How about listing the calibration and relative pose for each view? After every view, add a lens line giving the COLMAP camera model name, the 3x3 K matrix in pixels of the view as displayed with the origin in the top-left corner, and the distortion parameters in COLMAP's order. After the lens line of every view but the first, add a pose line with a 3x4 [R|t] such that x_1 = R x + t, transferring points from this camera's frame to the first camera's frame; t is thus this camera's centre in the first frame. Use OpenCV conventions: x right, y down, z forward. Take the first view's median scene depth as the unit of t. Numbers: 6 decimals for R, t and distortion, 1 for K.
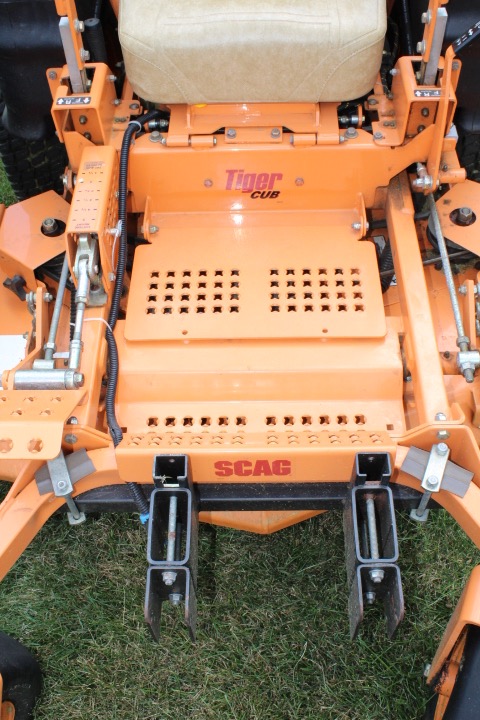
lens RADIAL K [[732.6, 0, 240.0], [0, 732.6, 360.0], [0, 0, 1]] dist [-0.074754, 0.004754]
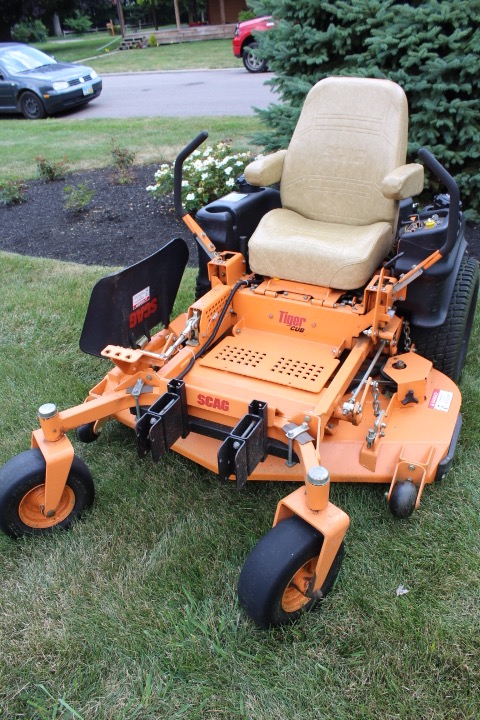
lens RADIAL K [[604.9, 0, 240.0], [0, 604.9, 360.0], [0, 0, 1]] dist [-0.100447, 0.014855]
pose [[0.896976, 0.226343, -0.379741, 0.566199], [-0.358069, 0.875753, -0.323796, 0.452223], [0.259270, 0.426410, 0.866576, -0.429172]]
